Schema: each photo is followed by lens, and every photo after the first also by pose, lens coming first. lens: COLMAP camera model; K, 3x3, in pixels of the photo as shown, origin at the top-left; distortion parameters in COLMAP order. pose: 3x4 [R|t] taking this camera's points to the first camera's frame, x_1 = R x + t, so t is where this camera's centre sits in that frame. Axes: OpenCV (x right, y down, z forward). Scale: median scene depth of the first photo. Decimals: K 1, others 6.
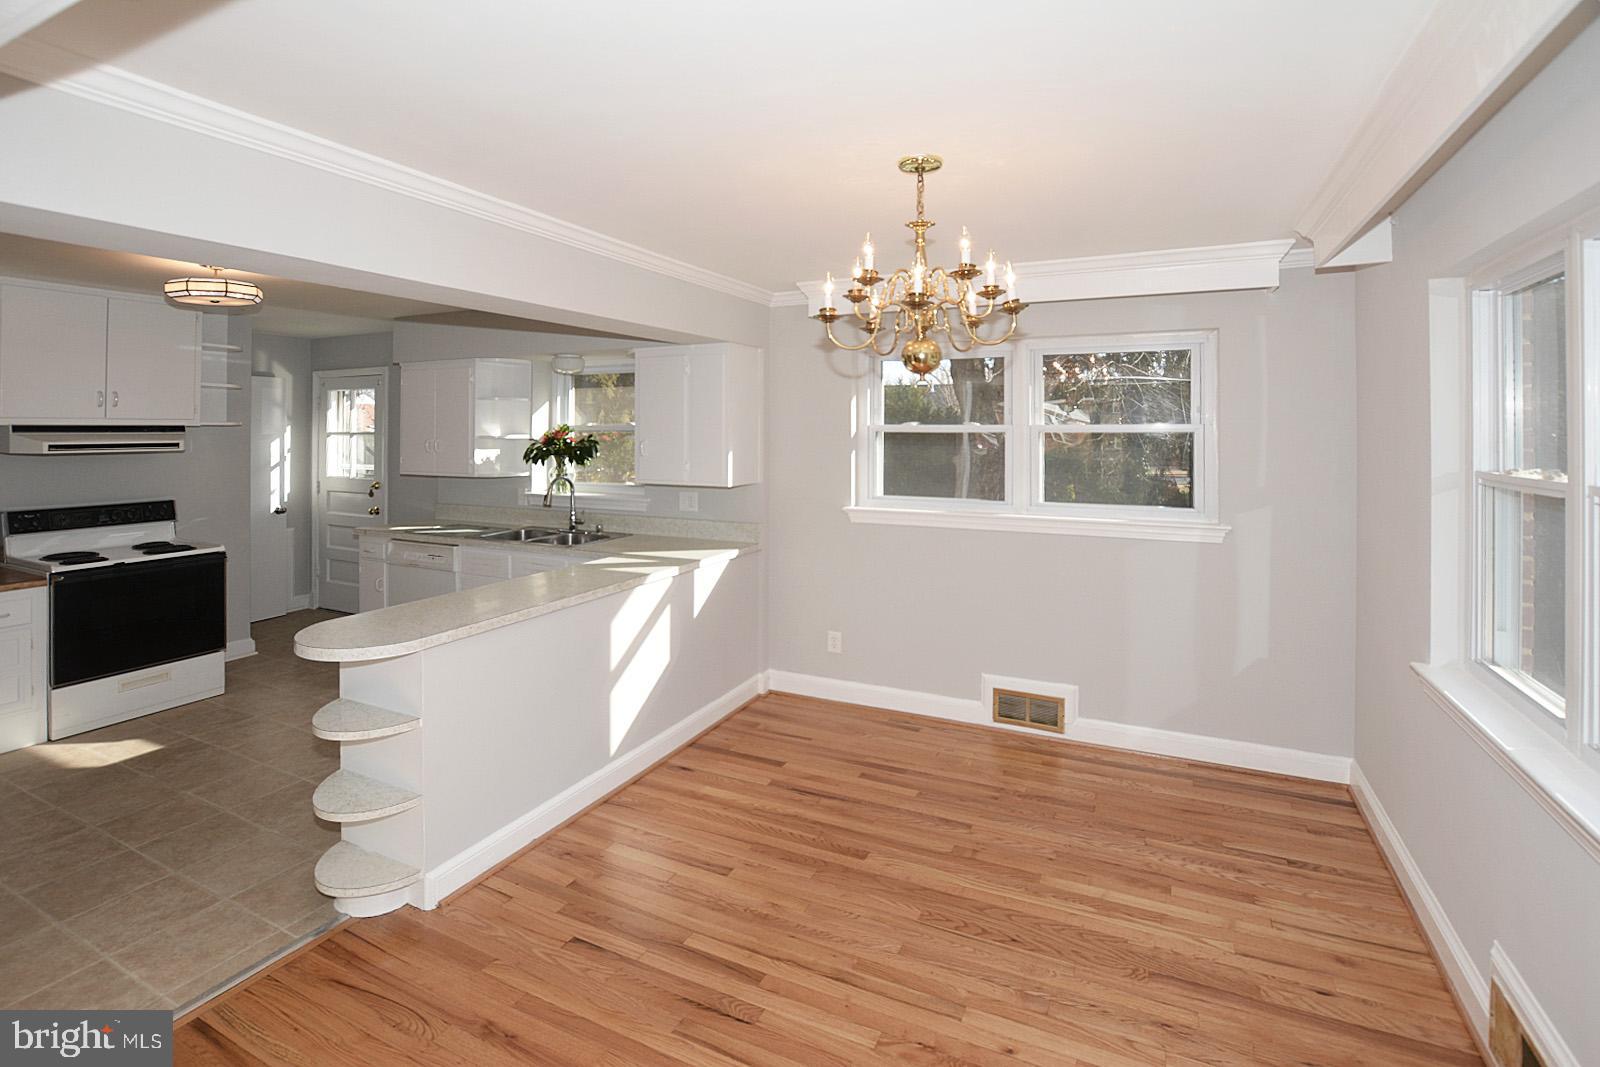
lens RADIAL K [[753.5, 0, 789.6], [0, 753.5, 425.8], [0, 0, 1]] dist [-0.027553, 0.000082]
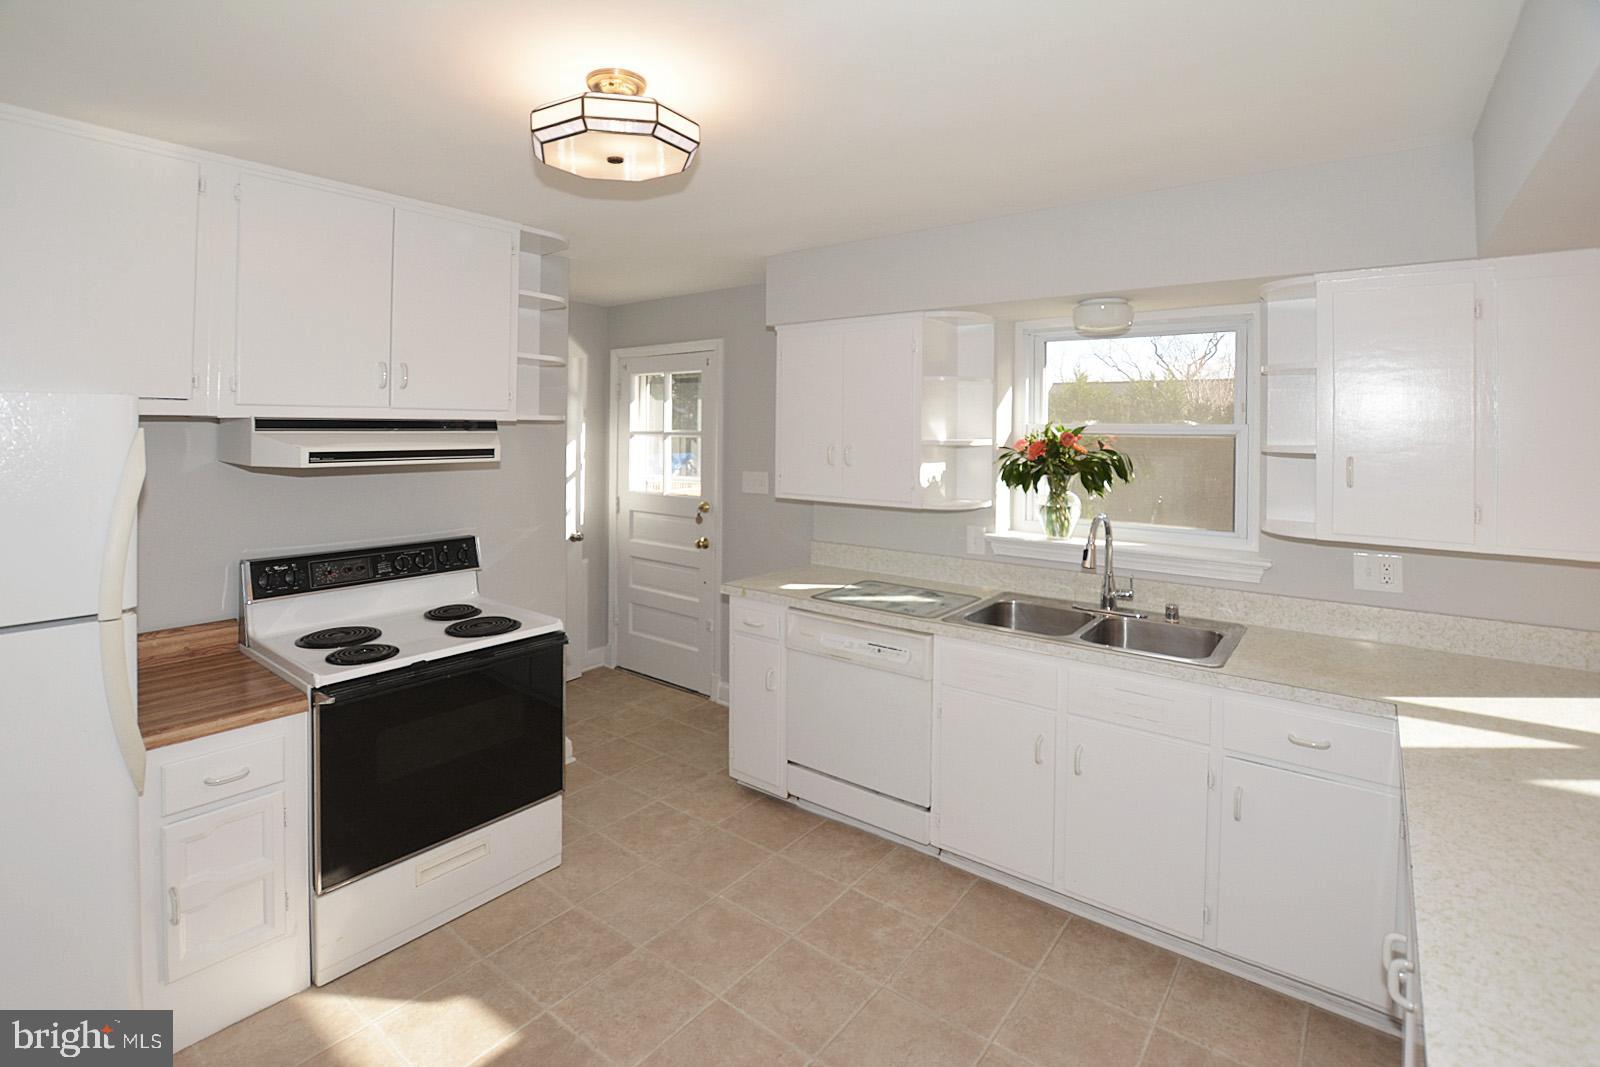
lens RADIAL K [[753.5, 0, 789.6], [0, 753.5, 425.8], [0, 0, 1]] dist [-0.027553, 0.000082]
pose [[0.978852, 0.007389, -0.204437, -0.403488], [-0.007313, 0.999973, 0.001128, 0.001344], [0.204439, 0.000391, 0.978879, 0.388515]]
